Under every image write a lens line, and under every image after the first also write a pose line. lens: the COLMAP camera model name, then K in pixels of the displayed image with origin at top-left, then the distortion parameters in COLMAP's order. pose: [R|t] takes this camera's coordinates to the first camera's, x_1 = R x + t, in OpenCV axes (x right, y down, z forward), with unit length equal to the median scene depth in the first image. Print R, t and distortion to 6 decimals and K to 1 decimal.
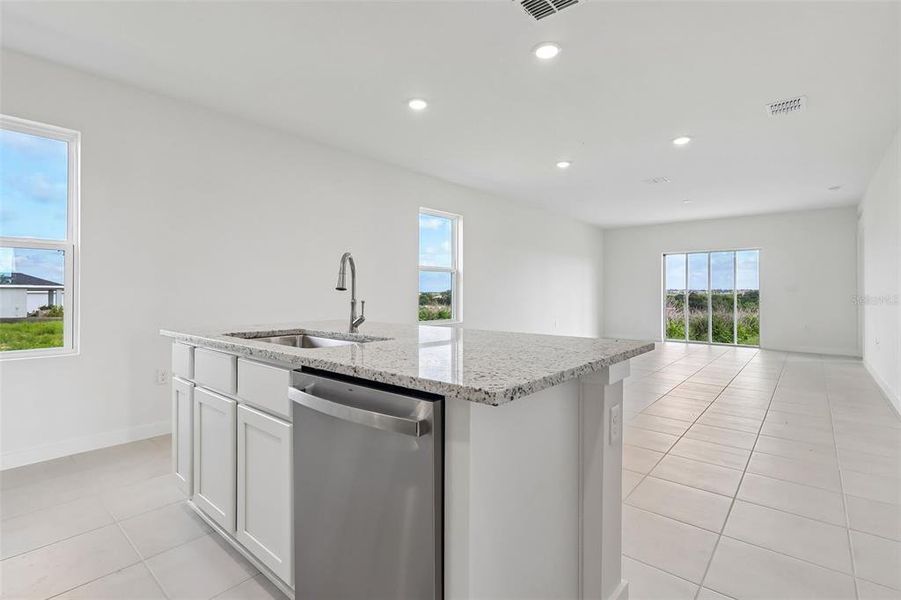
lens RADIAL K [[427.7, 0, 448.3], [0, 427.7, 285.9], [0, 0, 1]] dist [-0.000195, 0.000011]
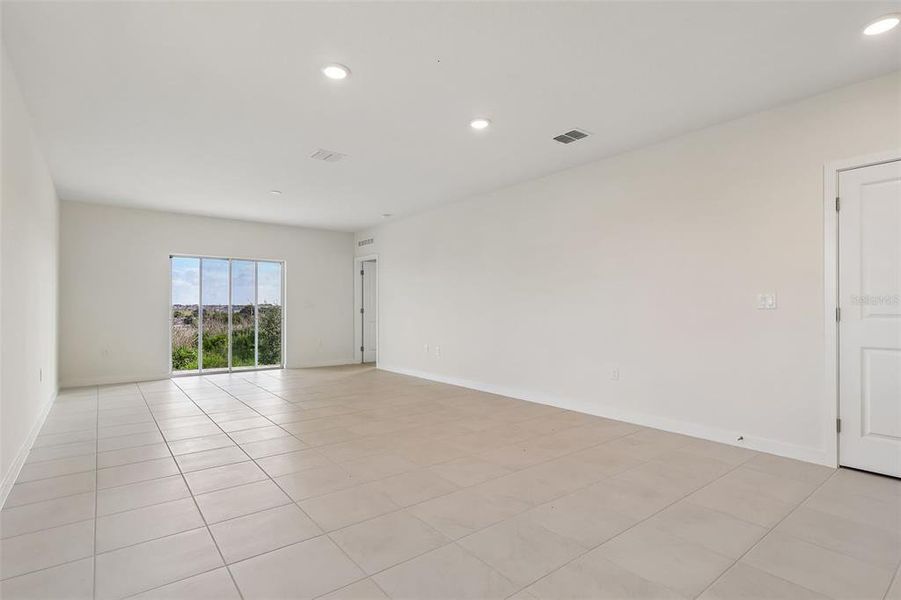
lens RADIAL K [[446.3, 0, 452.3], [0, 446.3, 305.2], [0, 0, 1]] dist [-0.001289, -0.000735]
pose [[0.196011, 0.004190, 0.980593, -0.369918], [-0.012822, 0.999916, -0.001710, 0.013781], [-0.980518, -0.012238, 0.196048, 1.071530]]
